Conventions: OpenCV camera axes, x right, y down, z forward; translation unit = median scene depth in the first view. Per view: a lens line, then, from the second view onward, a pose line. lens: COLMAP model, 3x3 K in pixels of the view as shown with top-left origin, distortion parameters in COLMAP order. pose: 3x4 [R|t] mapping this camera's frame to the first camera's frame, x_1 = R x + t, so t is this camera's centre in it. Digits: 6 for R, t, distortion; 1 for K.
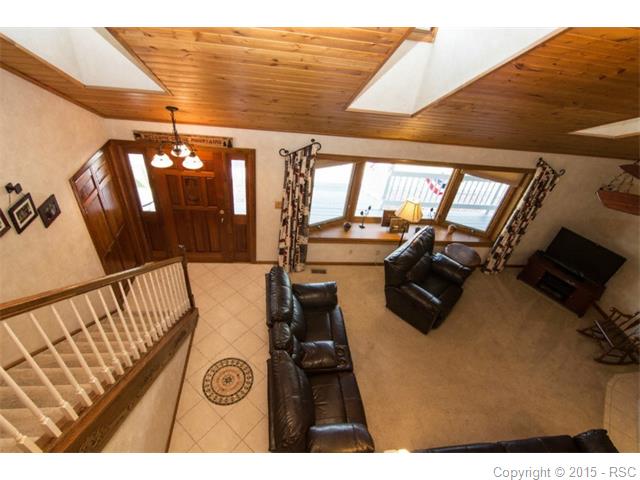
lens RADIAL K [[320.3, 0, 320.3], [0, 320.3, 240.9], [0, 0, 1]] dist [-0.017710, -0.003207]
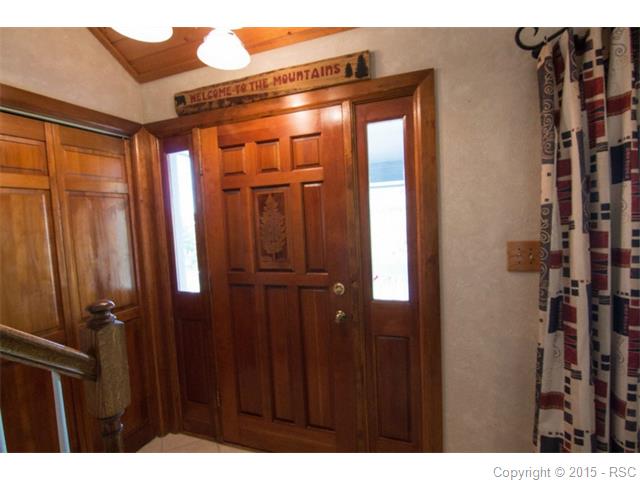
lens RADIAL K [[320.3, 0, 323.5], [0, 320.3, 239.4], [0, 0, 1]] dist [-0.017710, -0.003207]
pose [[0.885923, -0.129261, -0.445458, -0.156405], [-0.151535, 0.827027, -0.541354, 0.057900], [0.438381, 0.547100, 0.713094, 0.701935]]
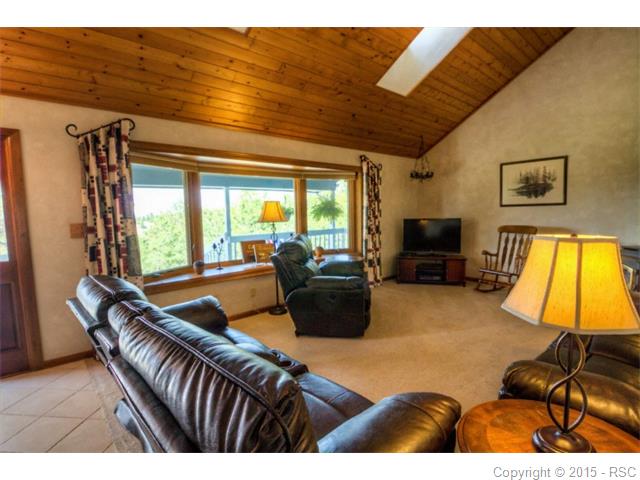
lens RADIAL K [[320.3, 0, 320.7], [0, 320.3, 237.6], [0, 0, 1]] dist [-0.017710, -0.003207]
pose [[0.808988, -0.184188, 0.558224, -0.092968], [0.444341, 0.813324, -0.375587, 0.327086], [-0.384838, 0.551887, 0.739811, 0.381438]]
